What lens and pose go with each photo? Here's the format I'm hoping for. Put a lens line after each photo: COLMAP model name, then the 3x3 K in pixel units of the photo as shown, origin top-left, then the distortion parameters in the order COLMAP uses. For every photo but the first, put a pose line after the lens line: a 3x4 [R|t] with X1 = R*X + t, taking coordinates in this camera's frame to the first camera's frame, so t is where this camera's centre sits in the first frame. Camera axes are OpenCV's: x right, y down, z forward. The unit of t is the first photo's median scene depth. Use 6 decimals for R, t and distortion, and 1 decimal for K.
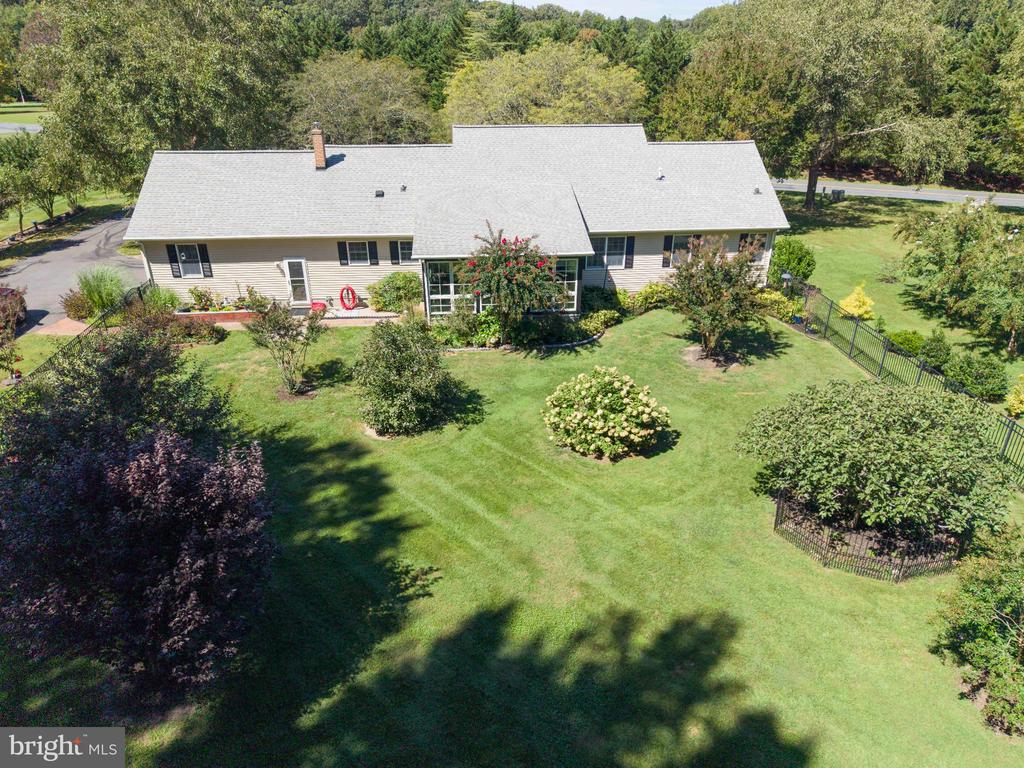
lens RADIAL K [[687.9, 0, 517.3], [0, 687.9, 386.8], [0, 0, 1]] dist [0.033306, -0.032784]
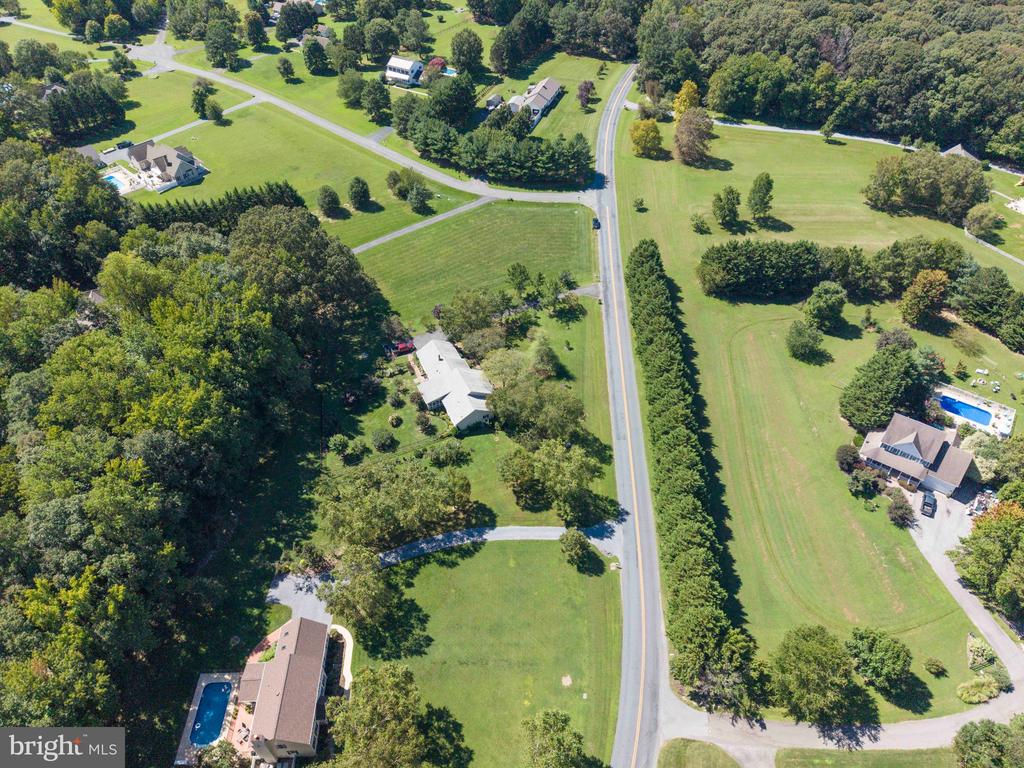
lens RADIAL K [[687.9, 0, 518.4], [0, 687.9, 378.2], [0, 0, 1]] dist [0.033306, -0.032784]
pose [[0.351719, 0.650698, -0.672968, 5.405696], [-0.406854, 0.753710, 0.516130, -4.778720], [0.843068, 0.092267, 0.529833, -1.978901]]
